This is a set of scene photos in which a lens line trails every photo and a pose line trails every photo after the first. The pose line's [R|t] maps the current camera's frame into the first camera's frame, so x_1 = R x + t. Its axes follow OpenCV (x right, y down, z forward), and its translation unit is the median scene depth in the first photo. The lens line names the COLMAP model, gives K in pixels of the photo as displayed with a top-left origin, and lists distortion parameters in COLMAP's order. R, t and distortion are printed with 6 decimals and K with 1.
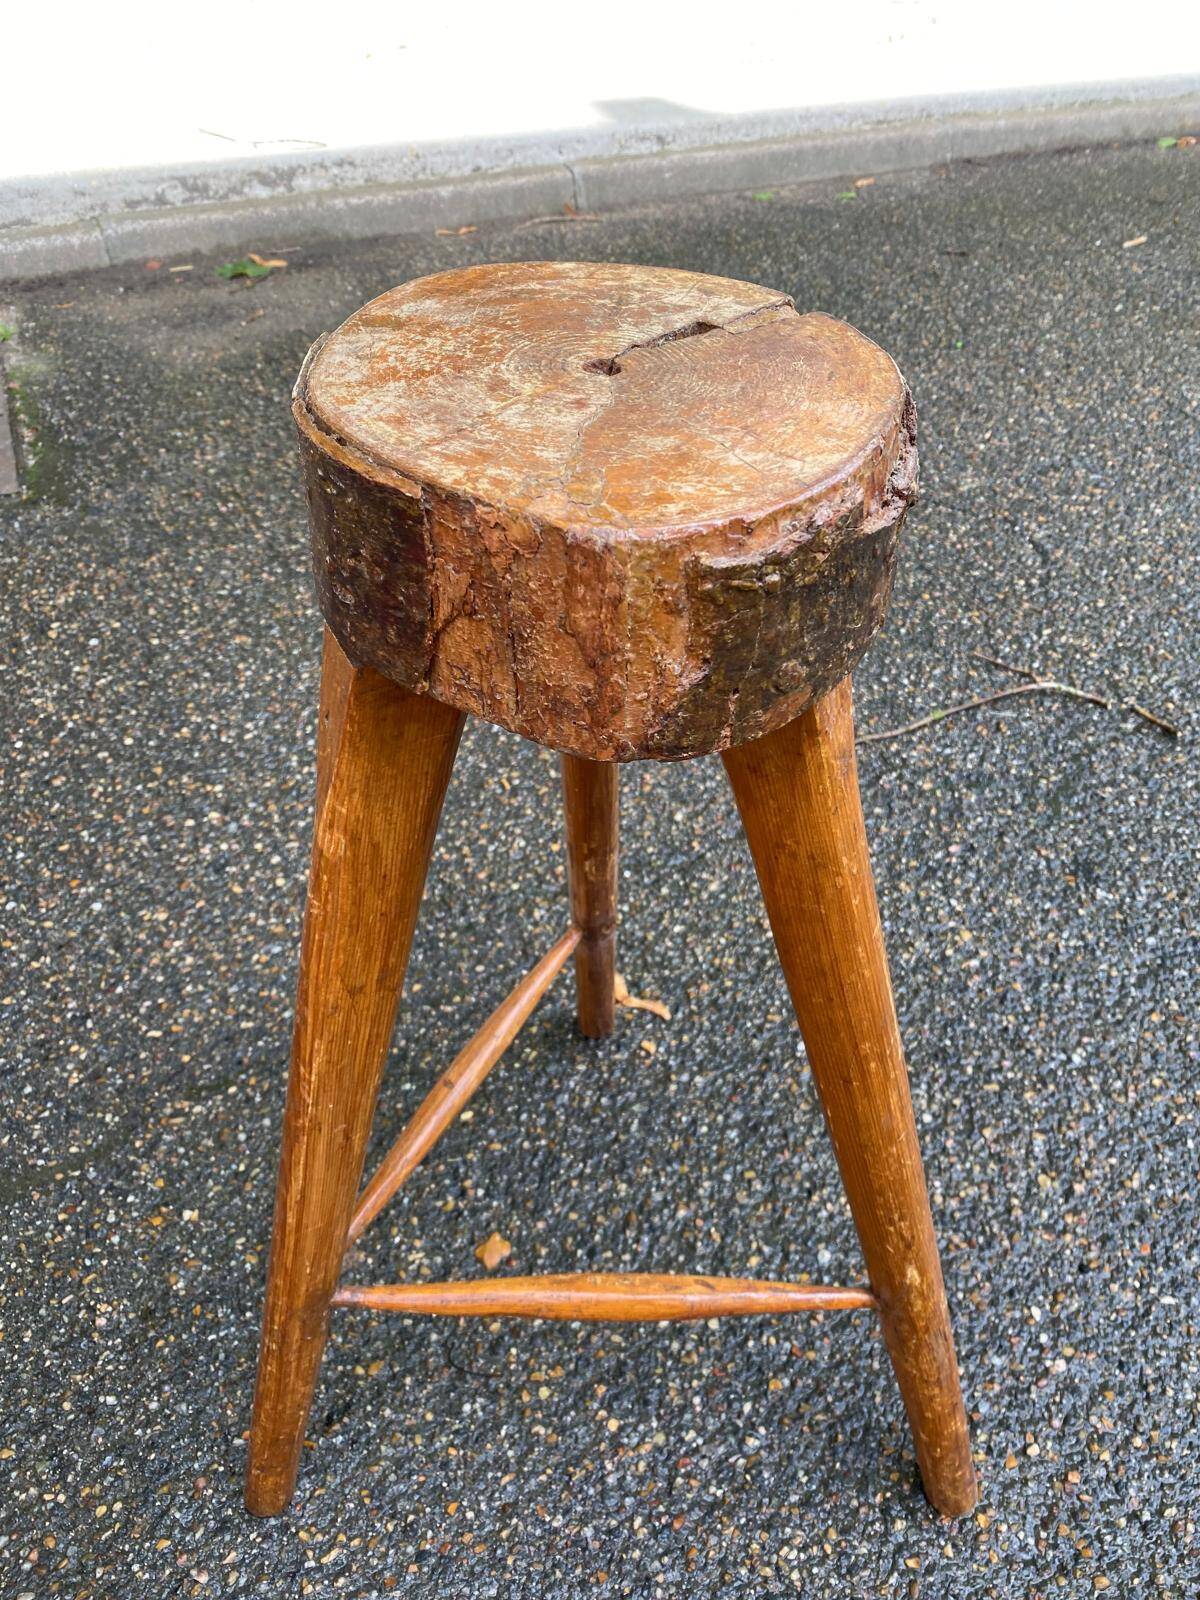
lens RADIAL K [[1215.0, 0, 600.5], [0, 1215.0, 765.8], [0, 0, 1]] dist [0.008342, -0.008246]
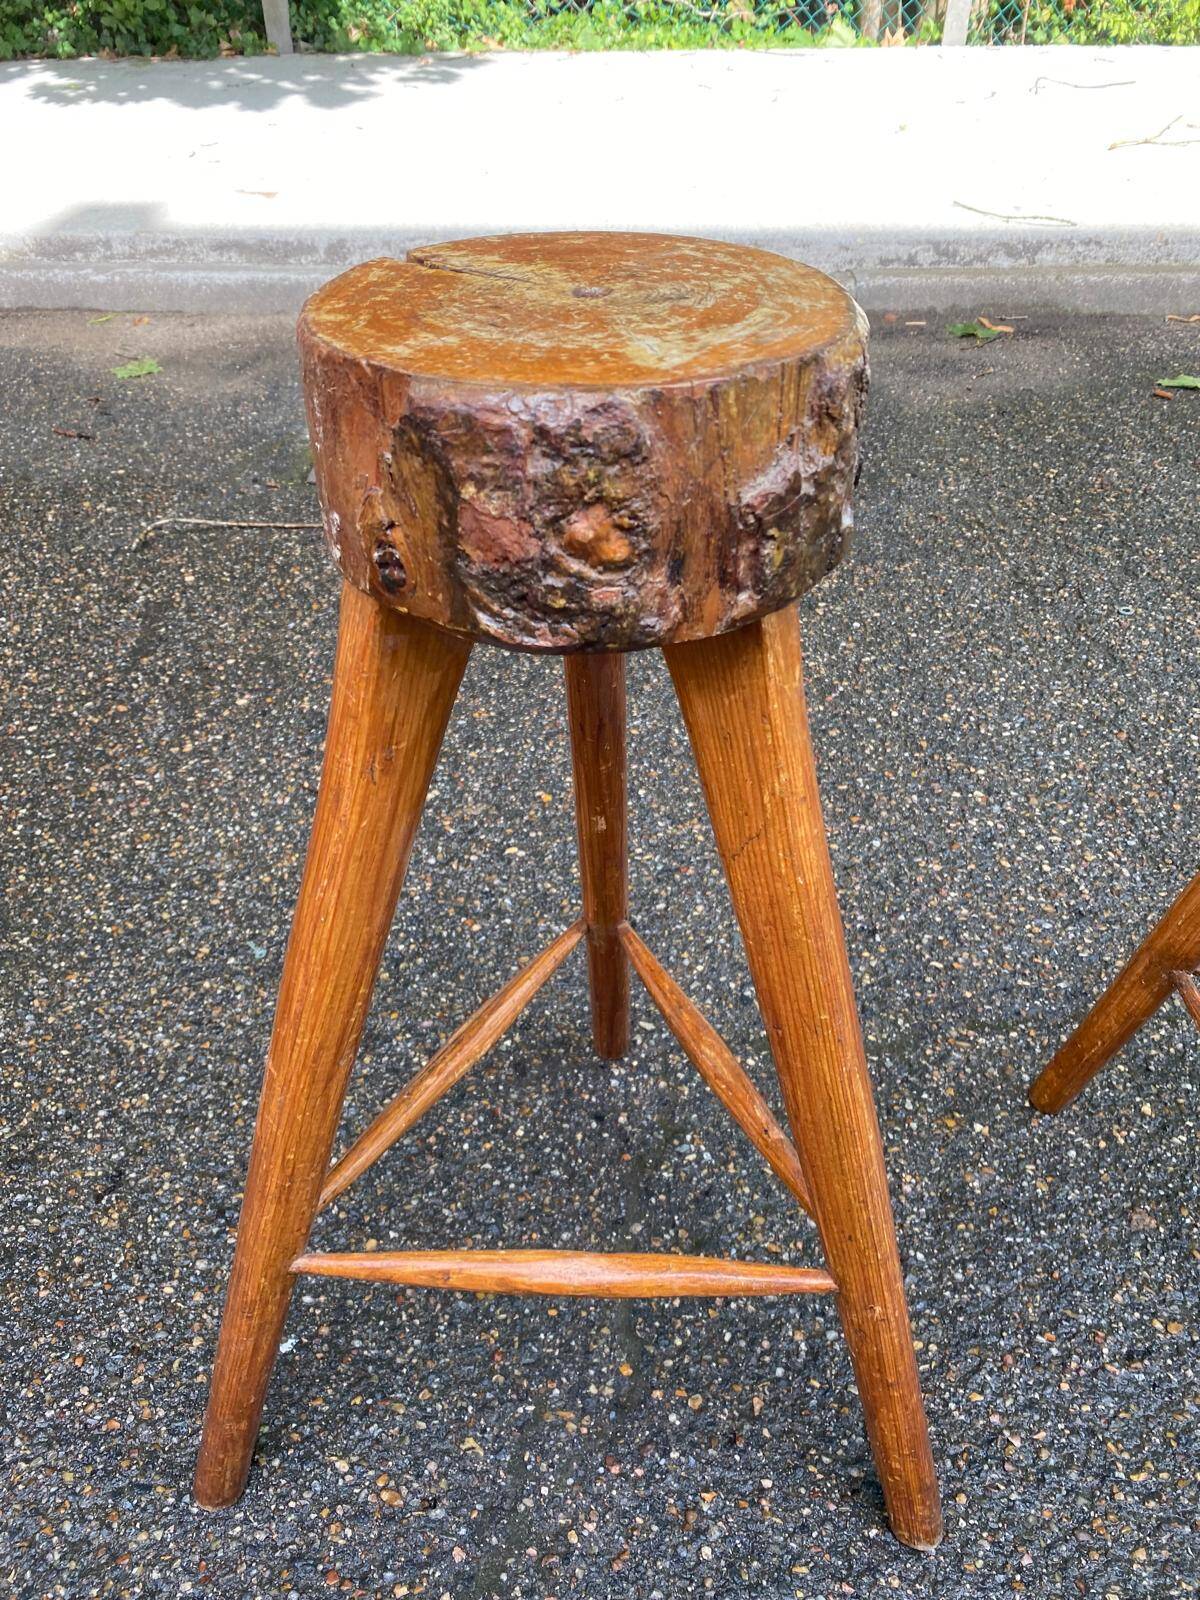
lens RADIAL K [[1215.0, 0, 600.5], [0, 1215.0, 765.8], [0, 0, 1]] dist [0.008342, -0.008246]
pose [[0.903152, 0.235066, -0.359249, -0.264147], [-0.258681, 0.965788, -0.018385, 0.133873], [0.342637, 0.109536, 0.933061, -0.119716]]
